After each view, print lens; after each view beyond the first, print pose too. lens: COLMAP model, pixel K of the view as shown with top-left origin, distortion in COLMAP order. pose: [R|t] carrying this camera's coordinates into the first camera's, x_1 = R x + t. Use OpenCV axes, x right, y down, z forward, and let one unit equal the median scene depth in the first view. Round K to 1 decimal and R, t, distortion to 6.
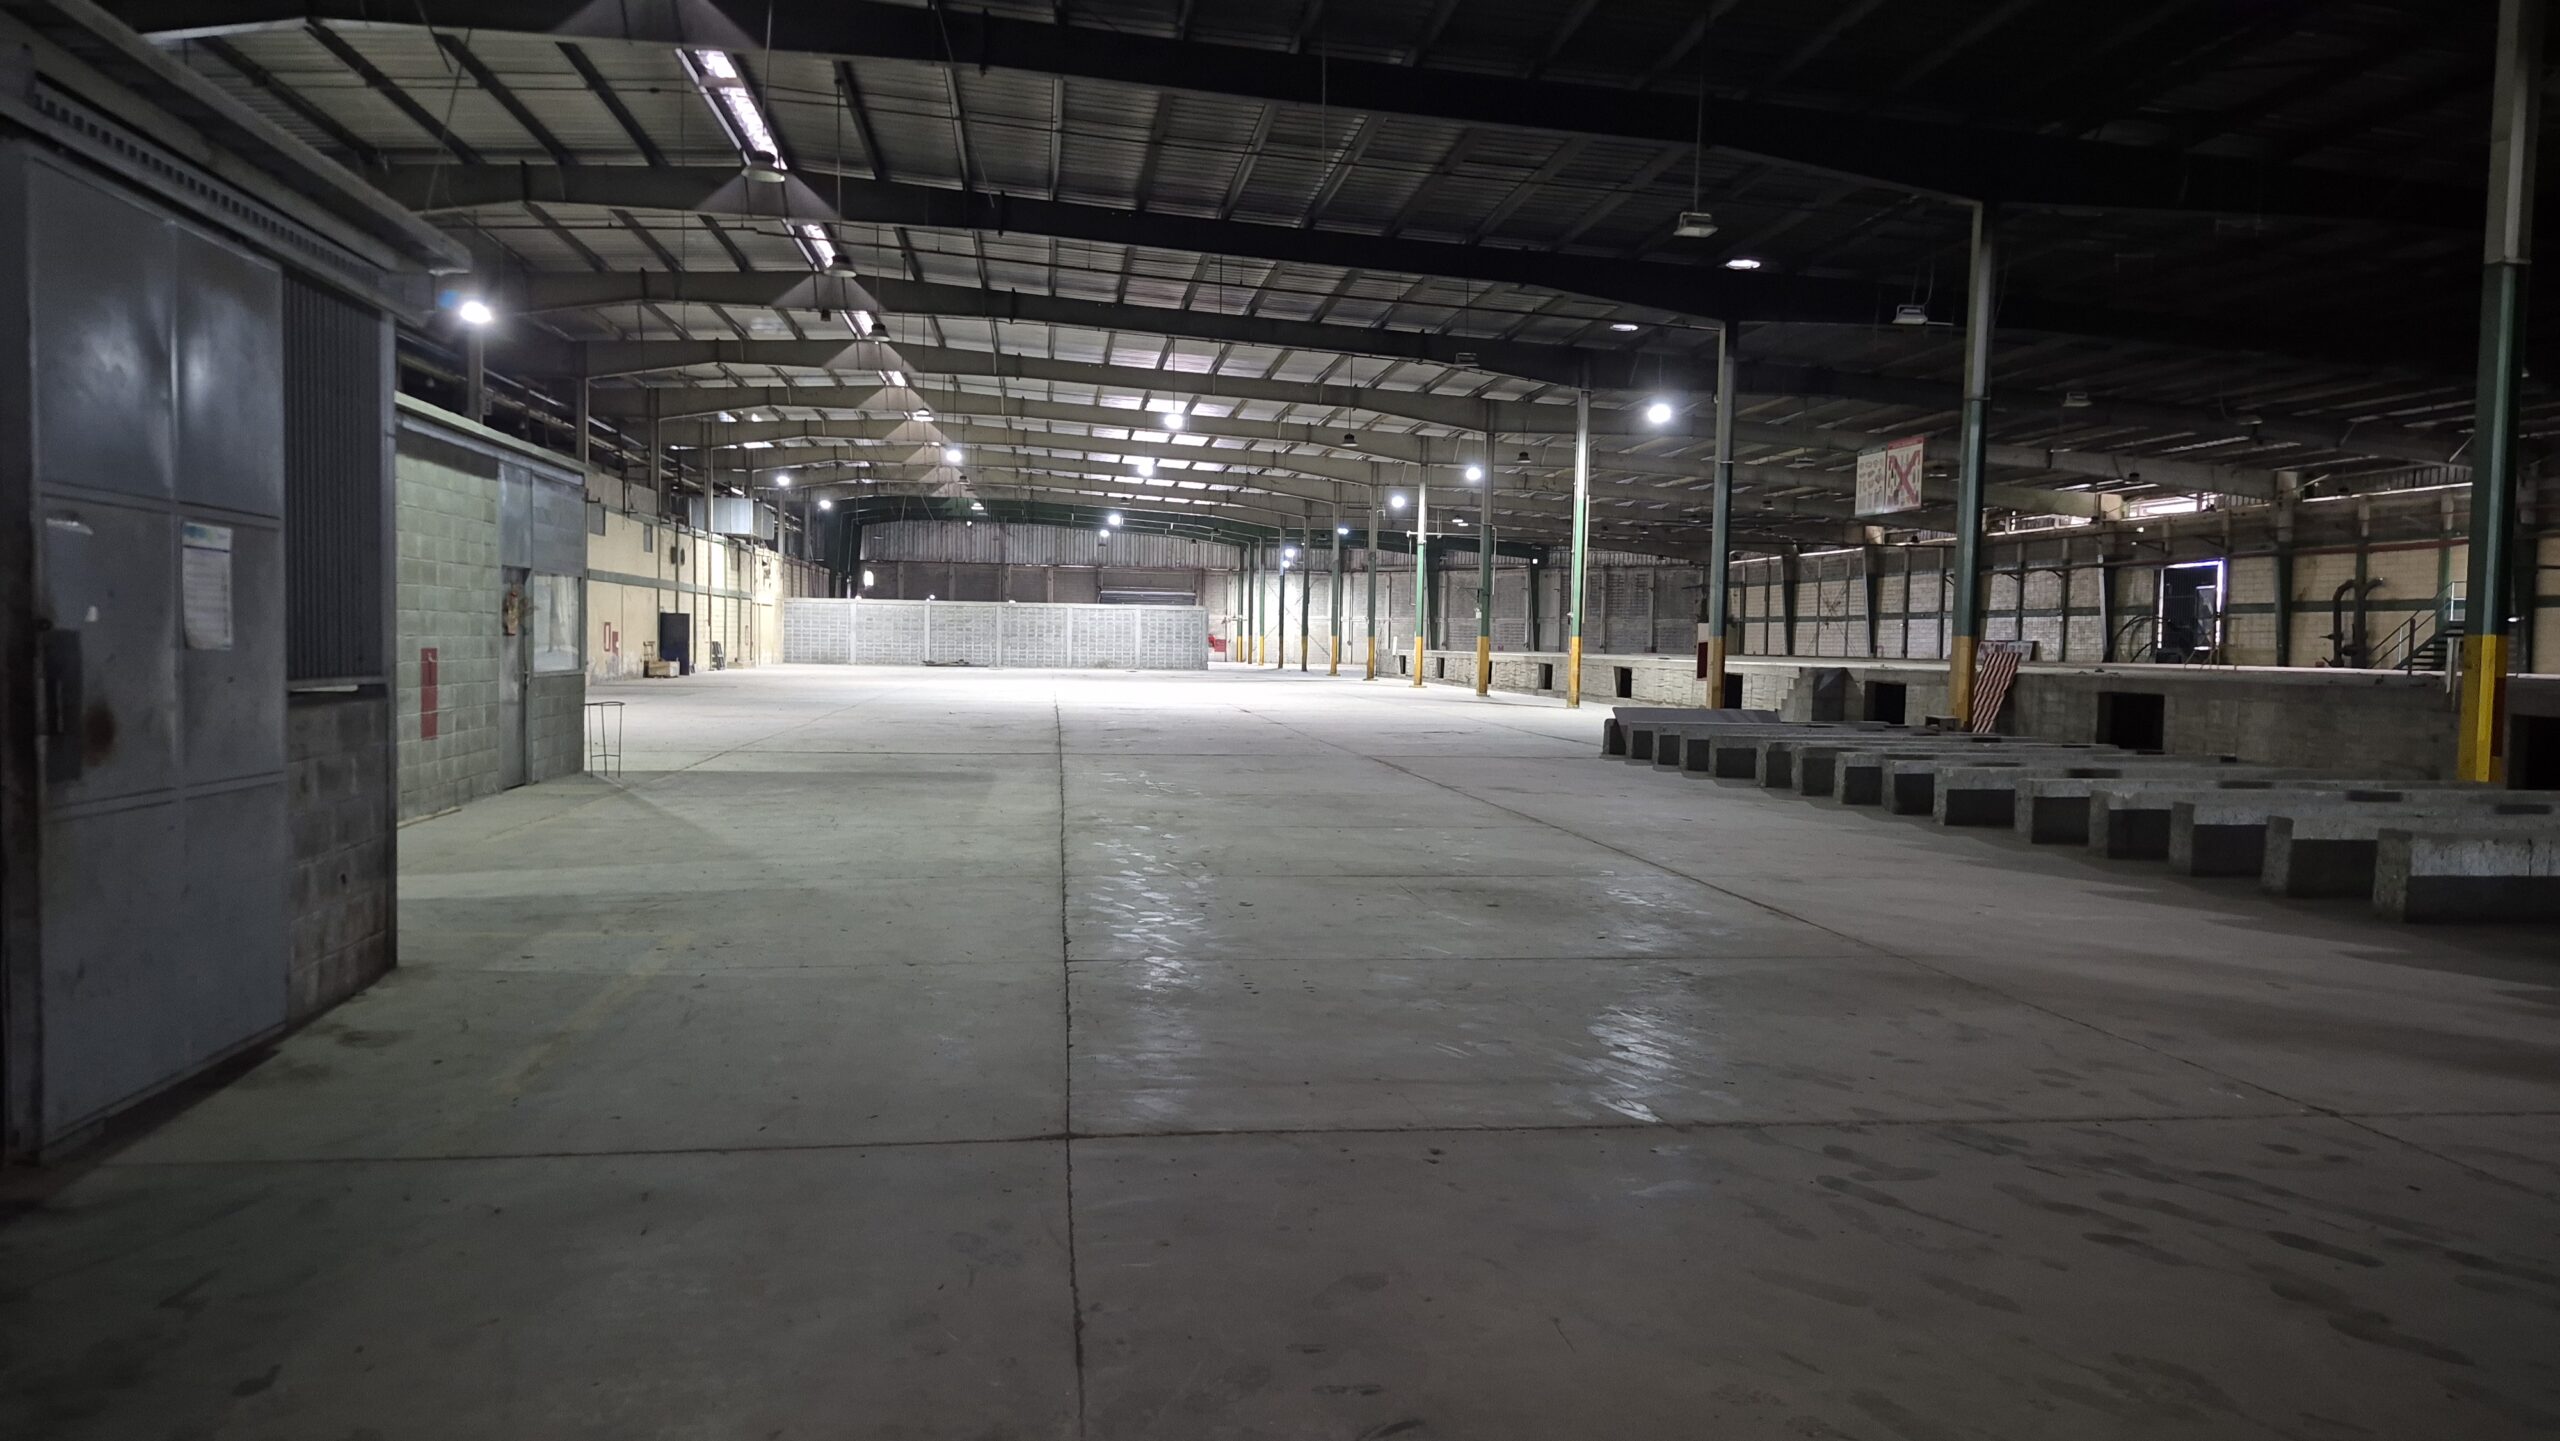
lens RADIAL K [[1757.6, 0, 1280.0], [0, 1757.6, 720.5], [0, 0, 1]] dist [0.134328, -0.206732]
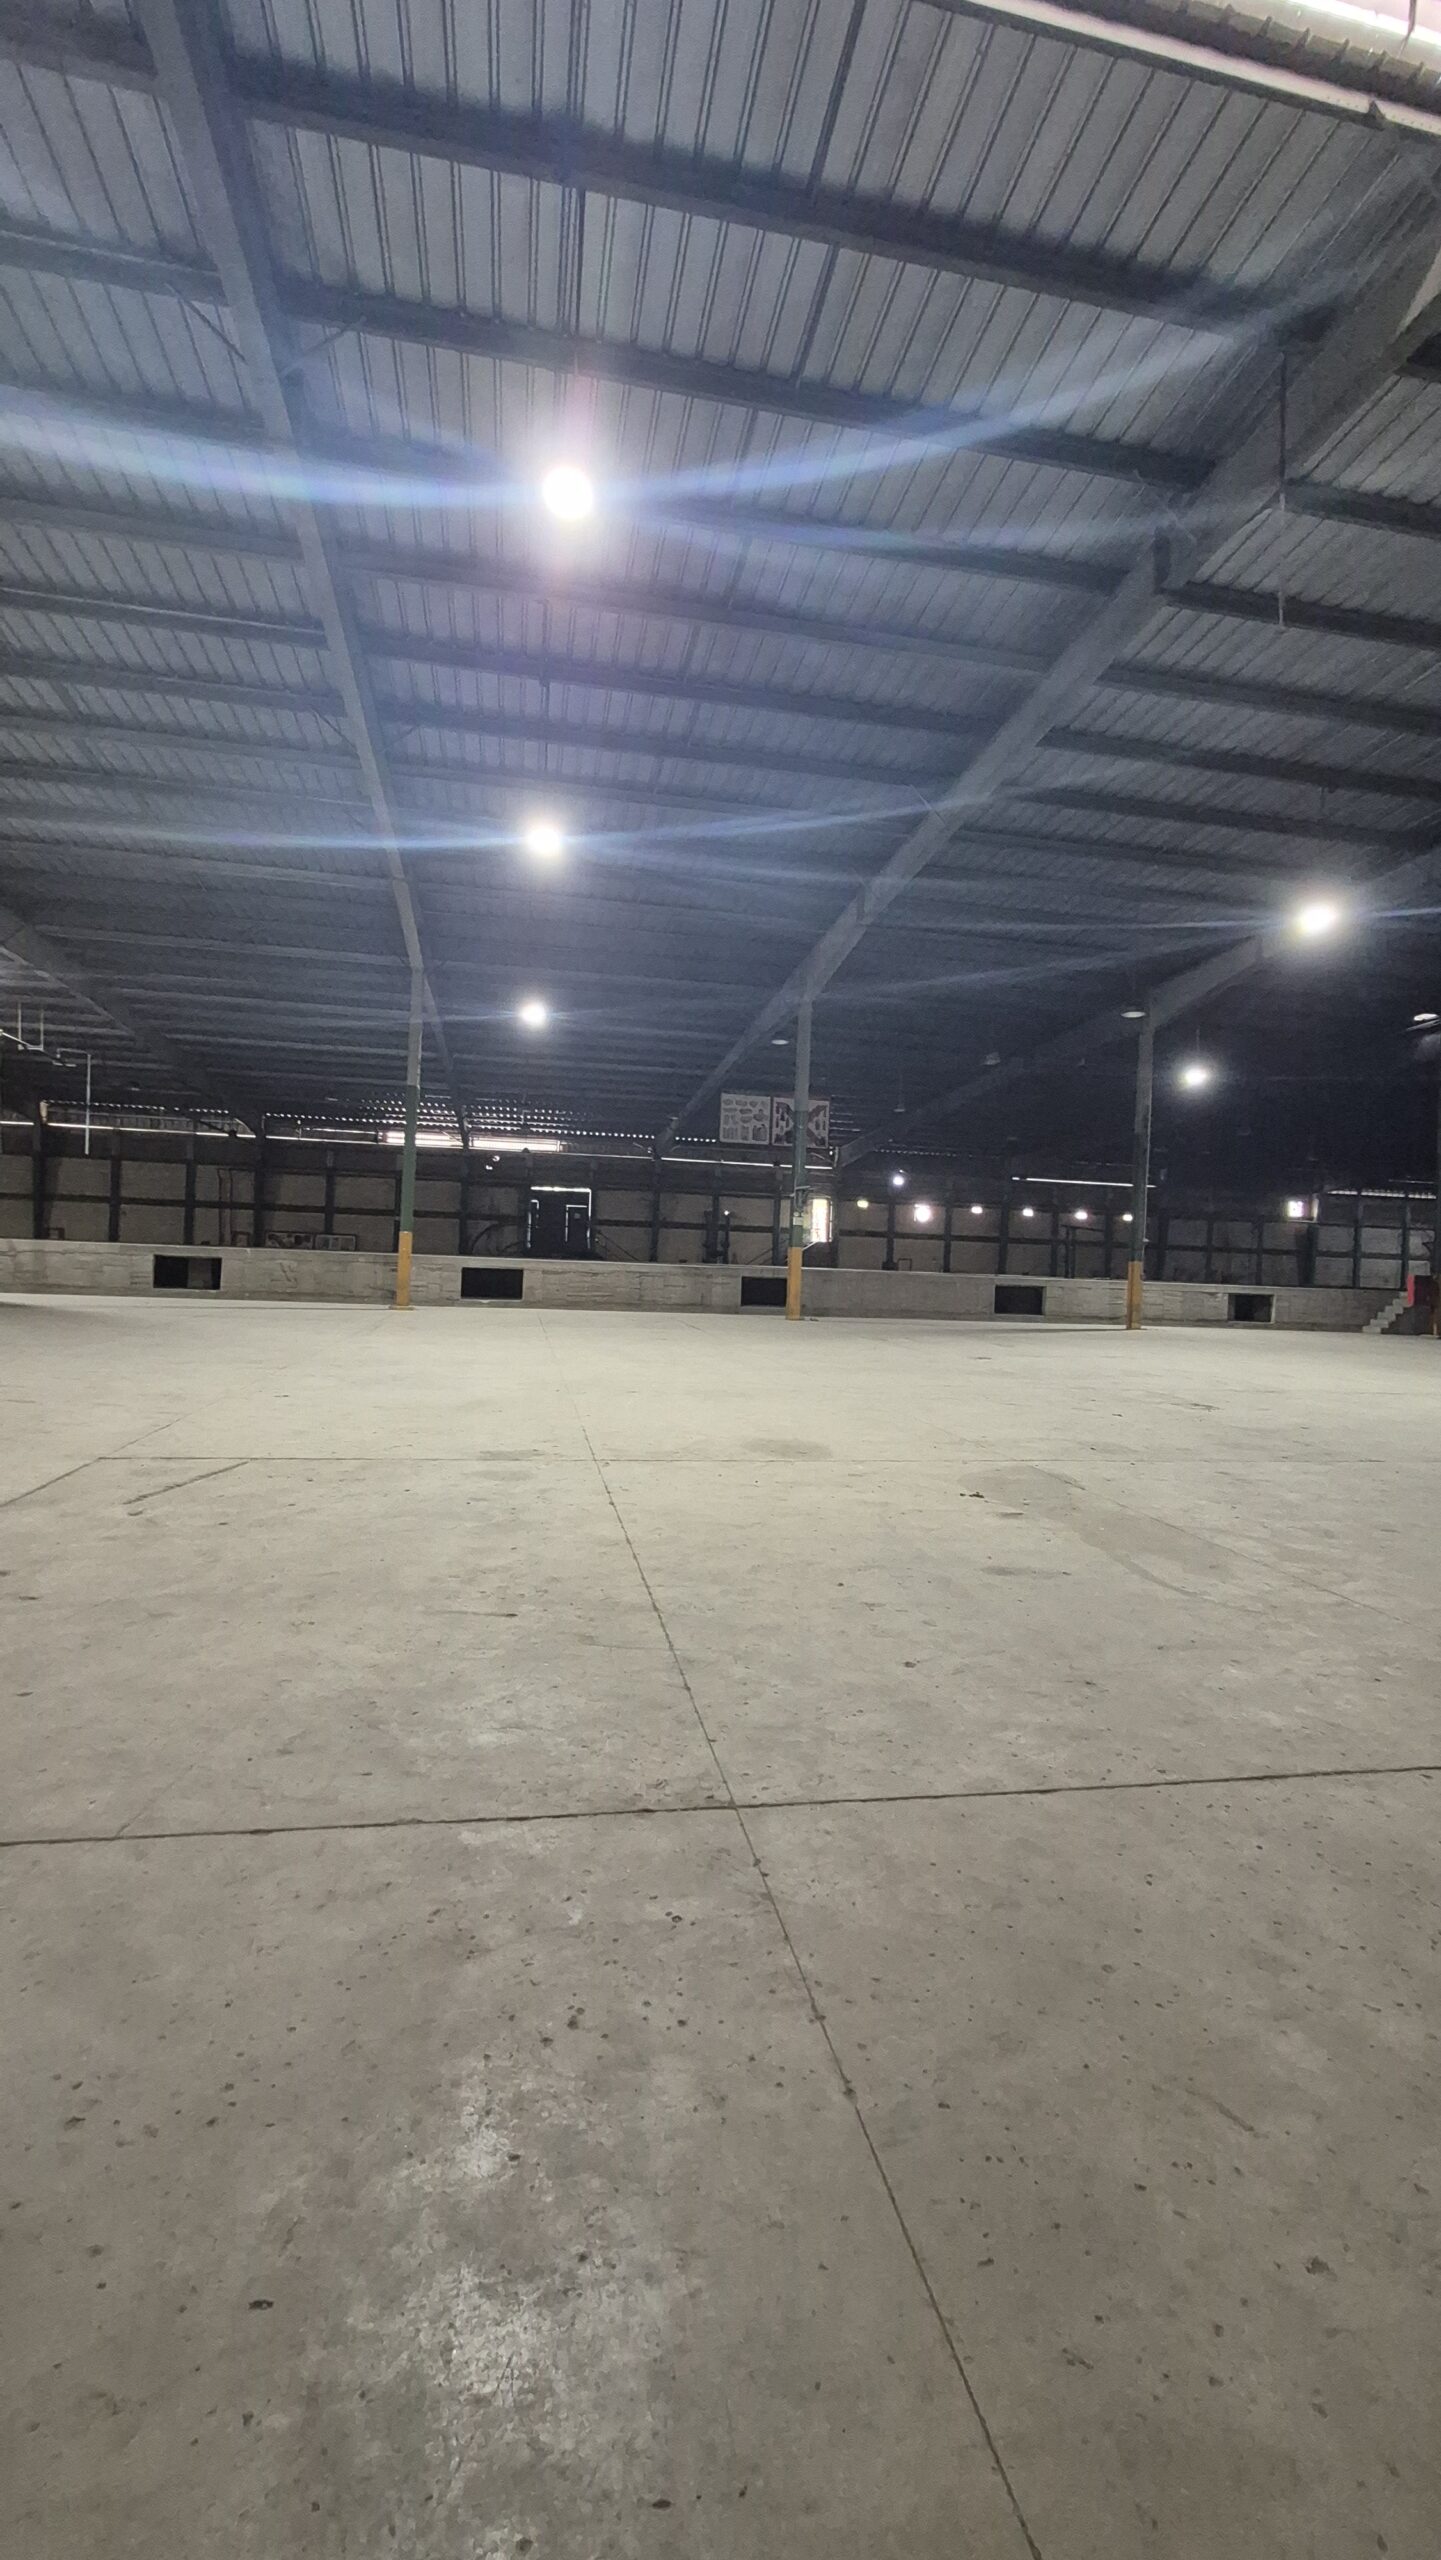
lens RADIAL K [[1017.3, 0, 691.6], [0, 1017.3, 1270.9], [0, 0, 1]] dist [0.014307, -0.005453]
pose [[-0.051275, -0.027552, 0.998304, -0.485016], [0.007943, 0.999577, 0.027995, -0.070899], [-0.998653, 0.009365, -0.051035, 1.500153]]
